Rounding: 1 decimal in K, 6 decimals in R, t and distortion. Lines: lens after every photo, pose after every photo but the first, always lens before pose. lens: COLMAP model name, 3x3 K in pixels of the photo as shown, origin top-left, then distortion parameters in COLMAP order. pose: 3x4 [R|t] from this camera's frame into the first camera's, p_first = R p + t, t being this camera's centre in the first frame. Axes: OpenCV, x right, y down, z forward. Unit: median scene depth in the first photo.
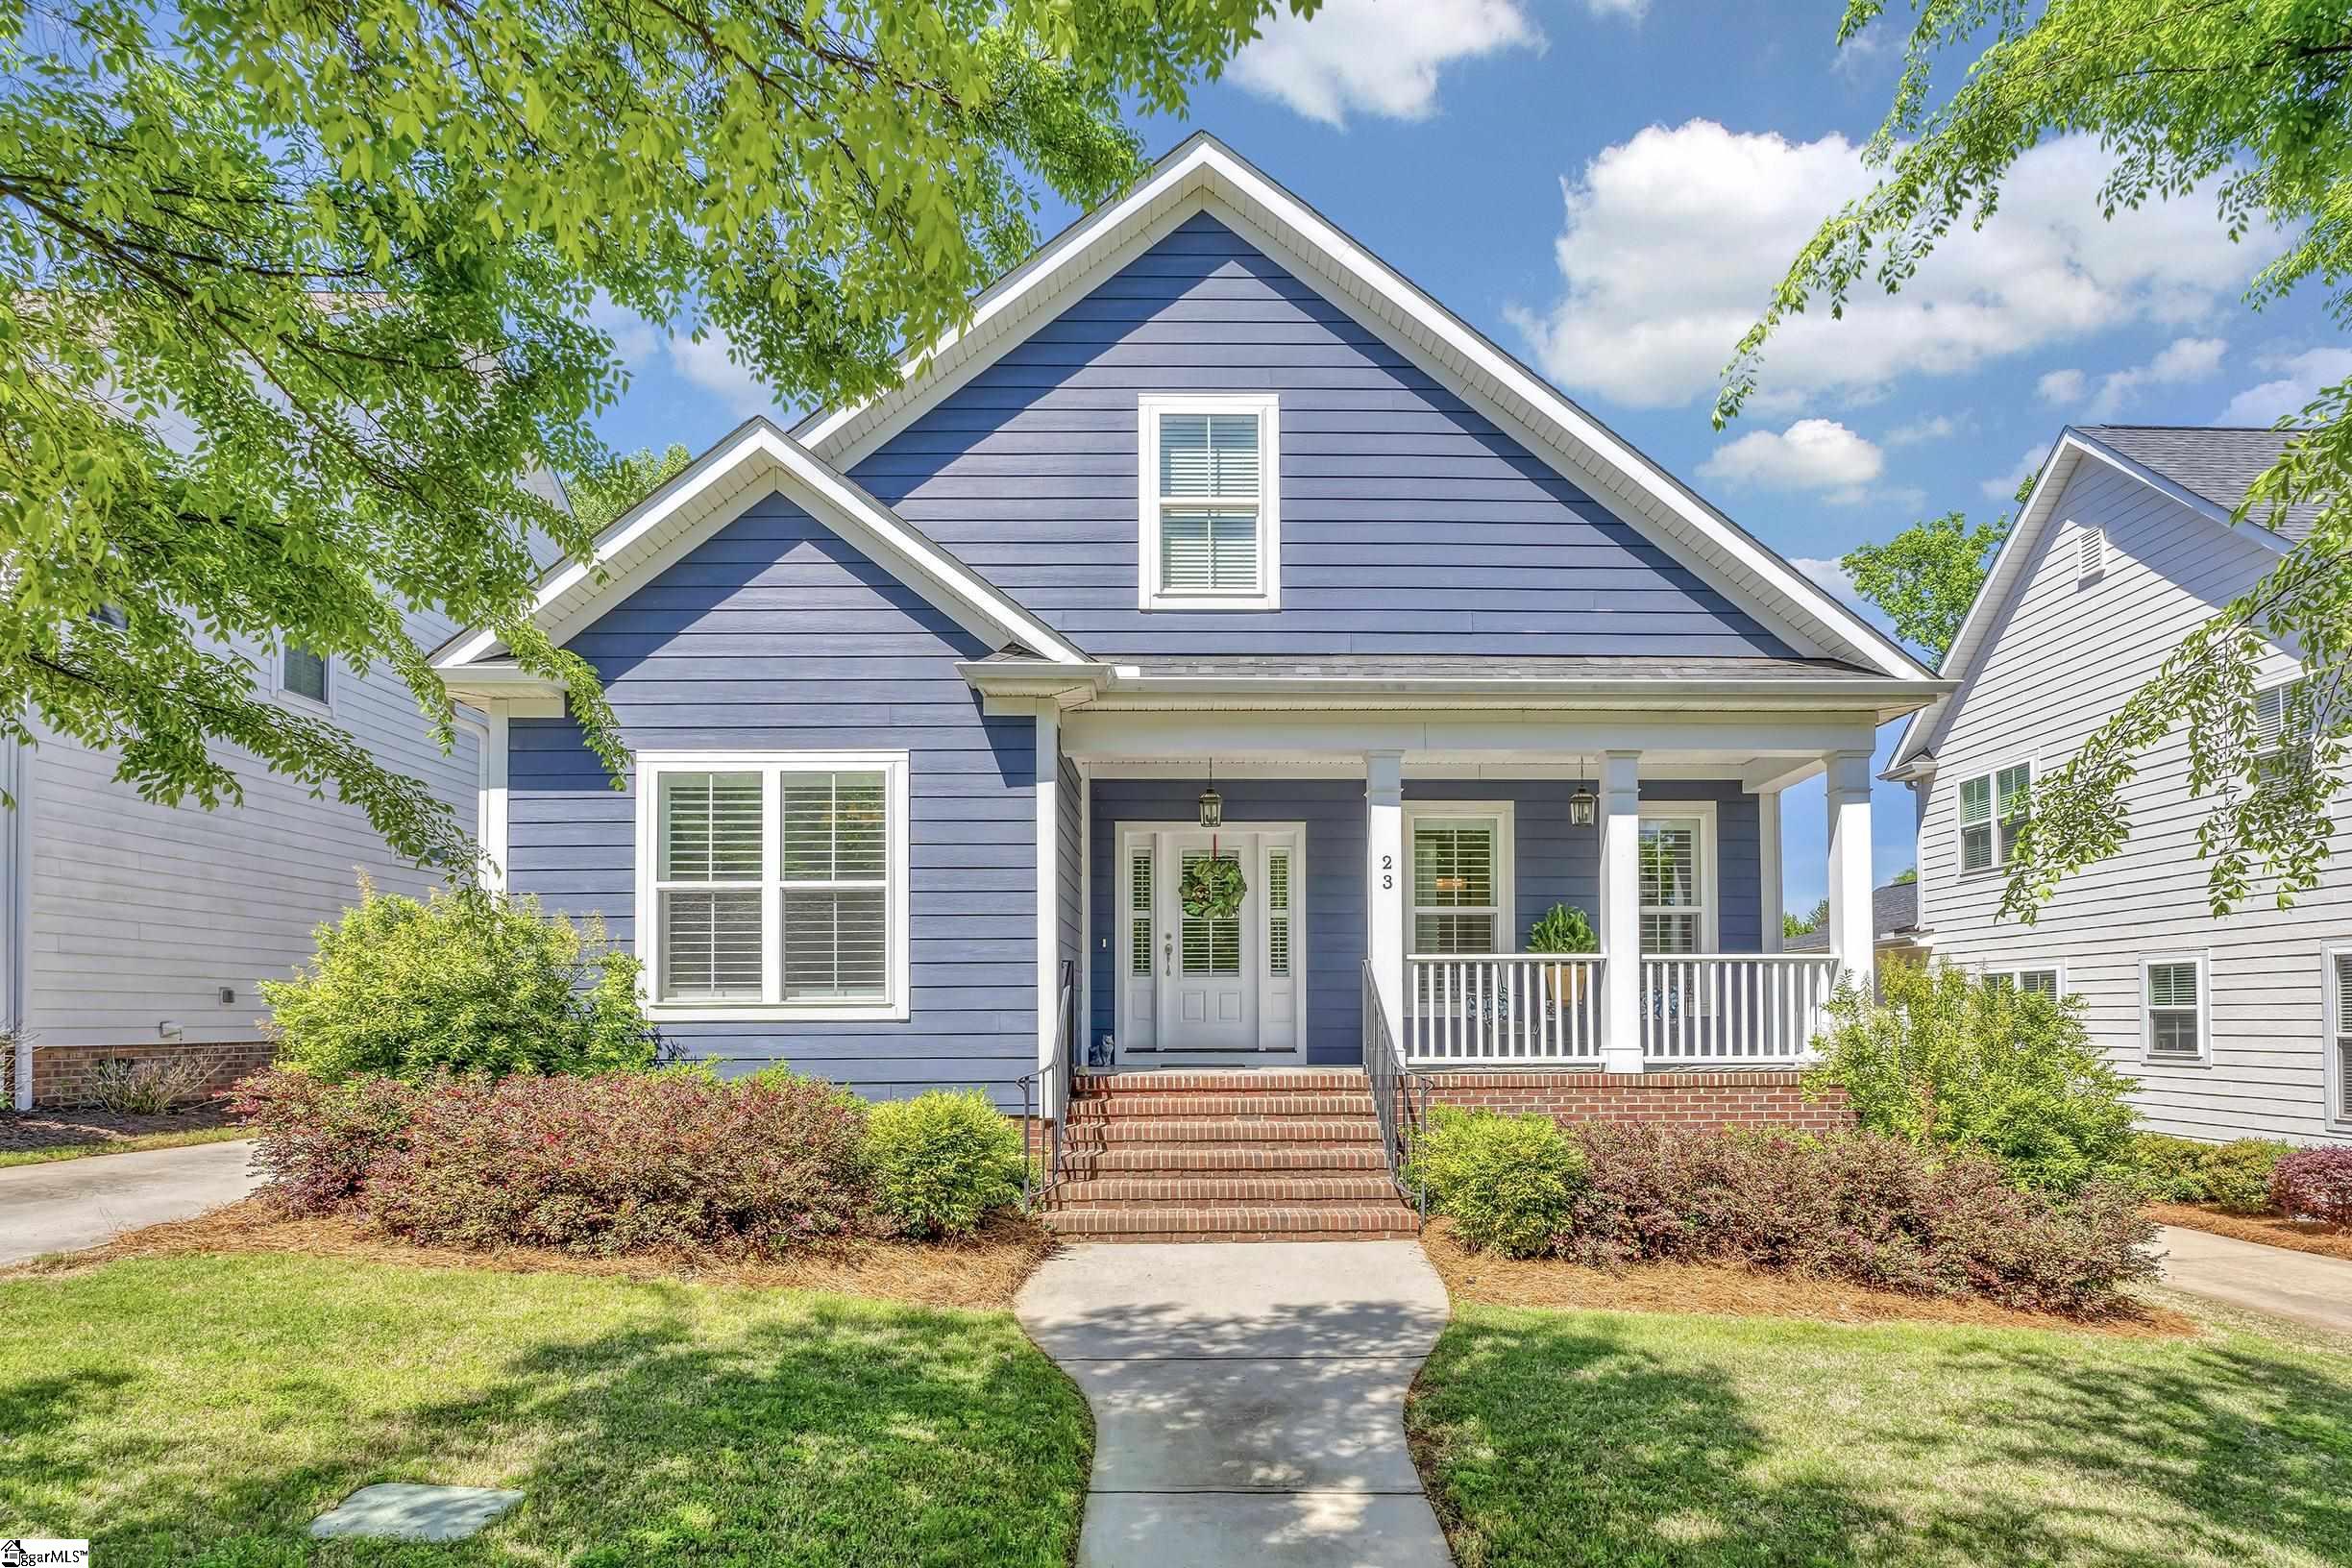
lens RADIAL K [[1050.0, 0, 1157.8], [0, 1050.0, 913.1], [0, 0, 1]] dist [-0.000064, -0.000004]
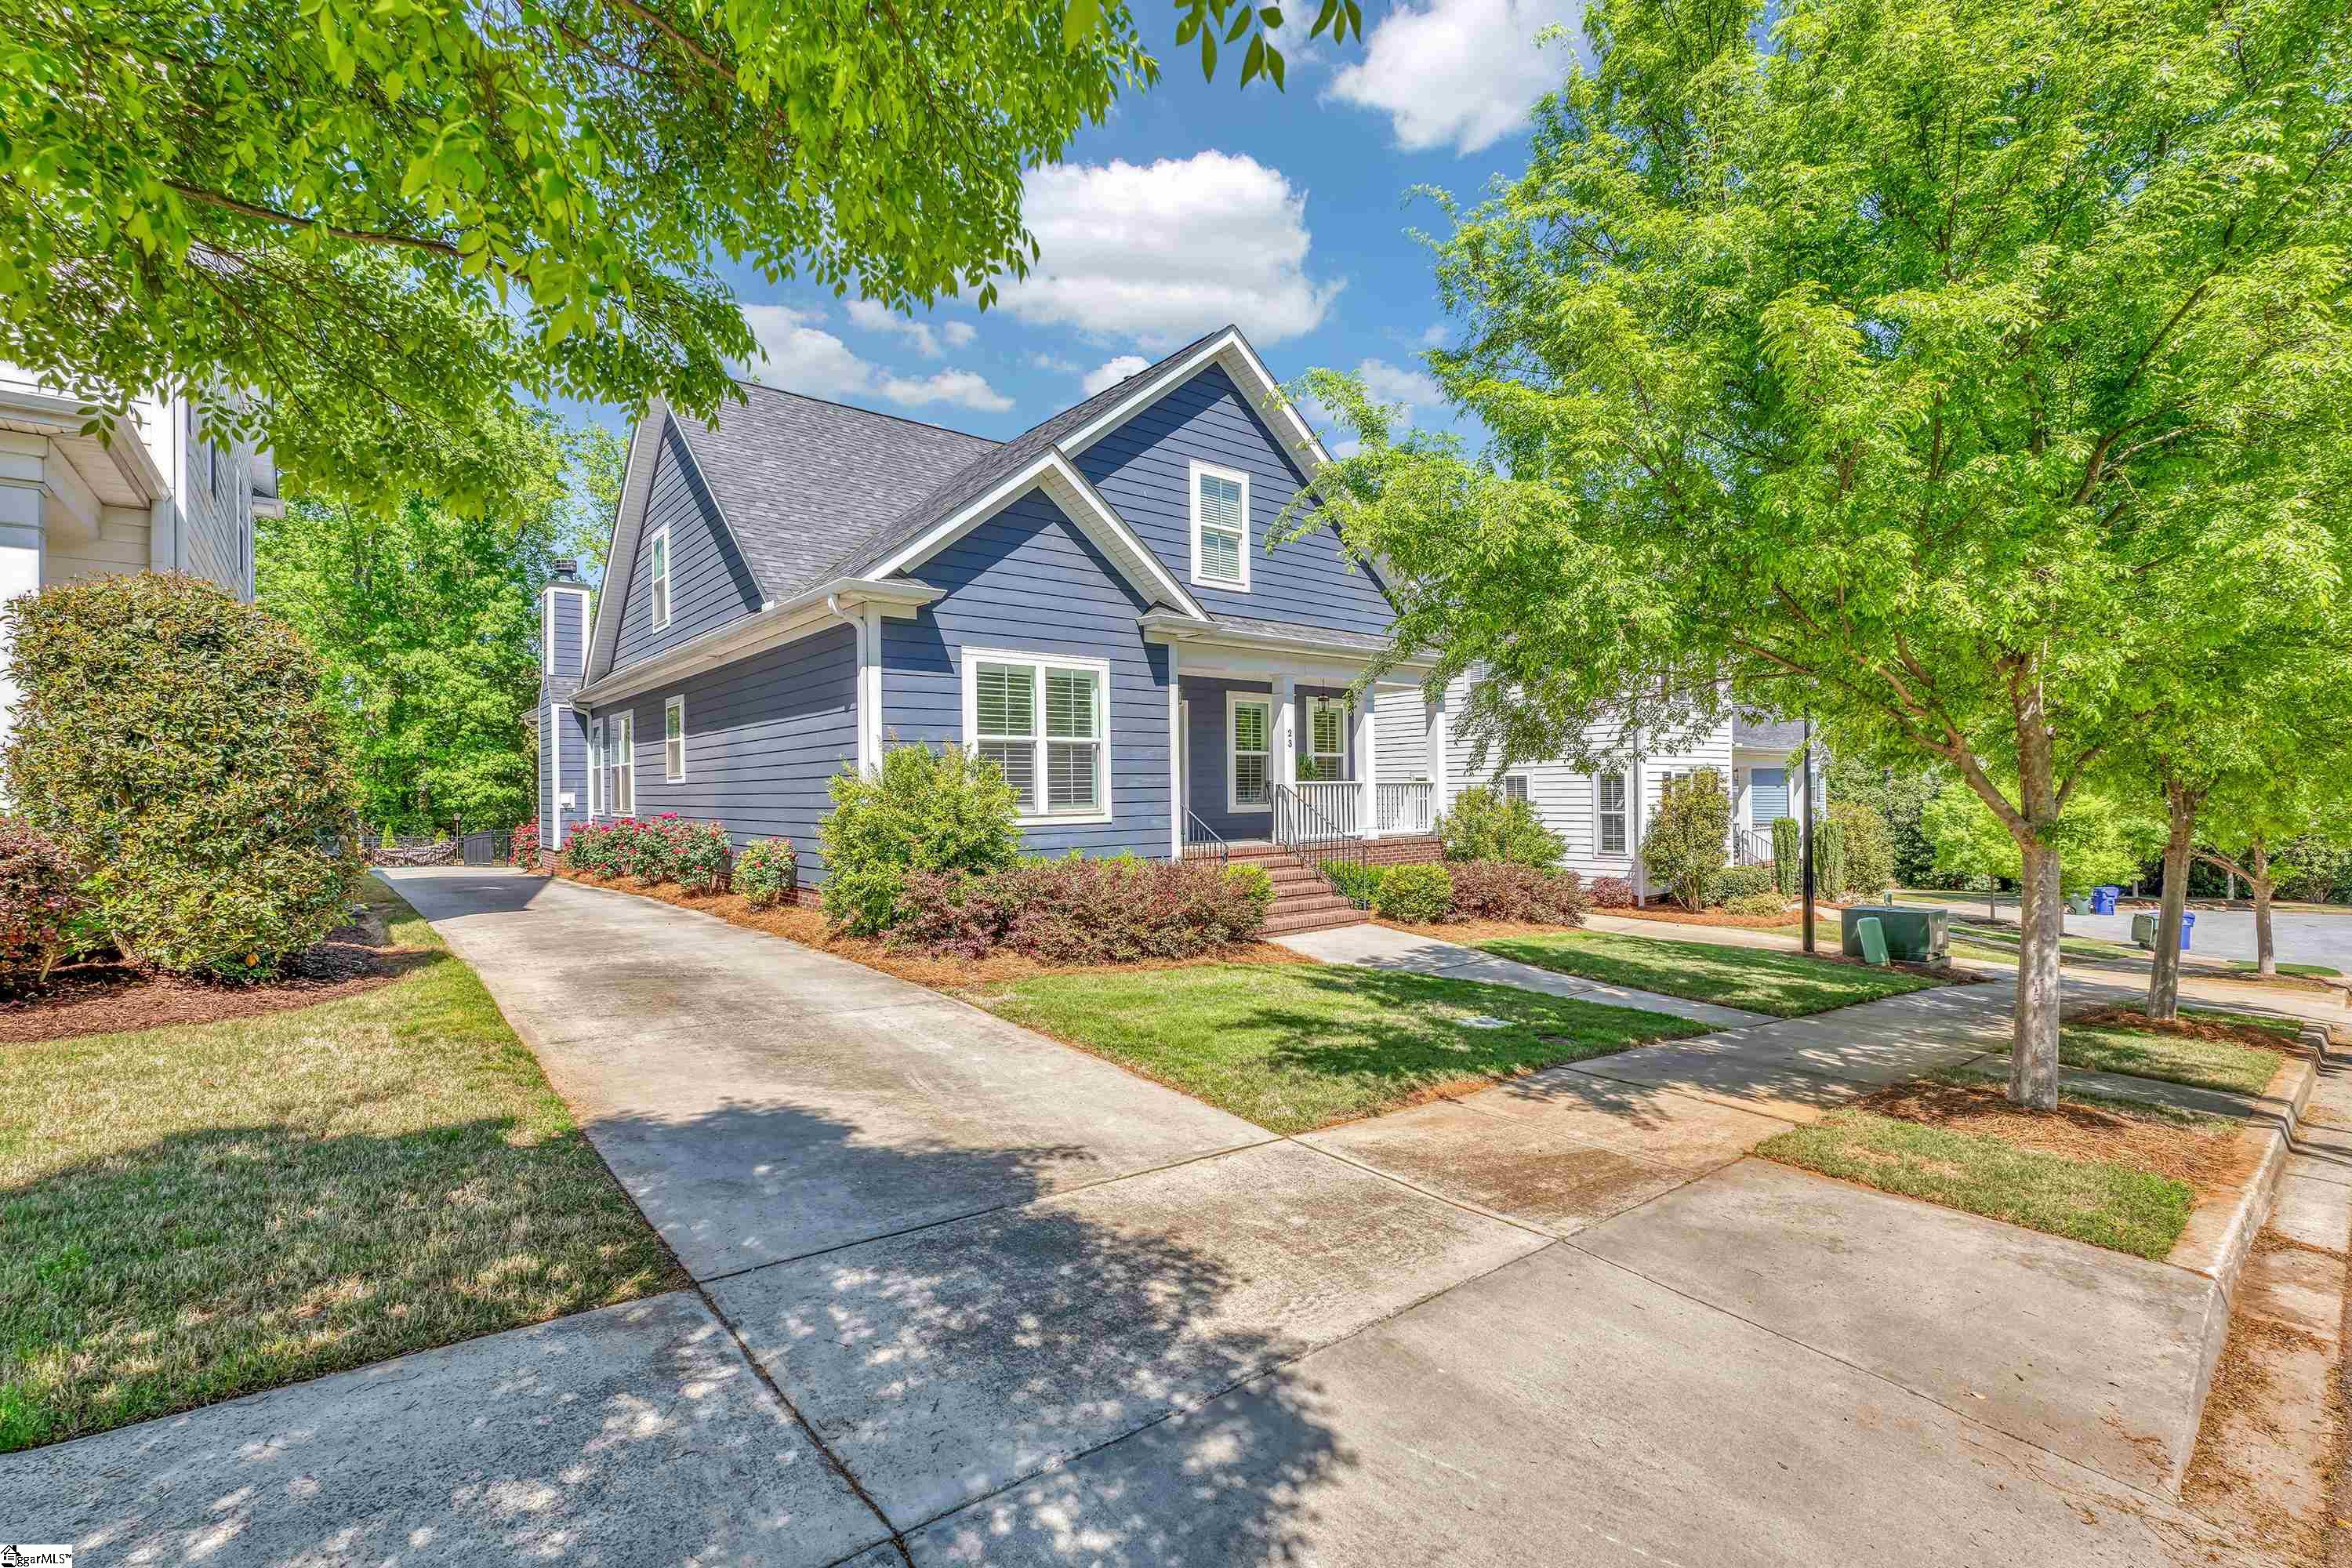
lens RADIAL K [[1050.0, 0, 1176.9], [0, 1050.0, 788.3], [0, 0, 1]] dist [-0.000064, -0.000004]
pose [[0.769441, -0.006901, 0.638680, -1.216032], [-0.005389, 0.999836, 0.017296, 0.019111], [-0.638695, -0.016749, 0.769278, -0.346244]]
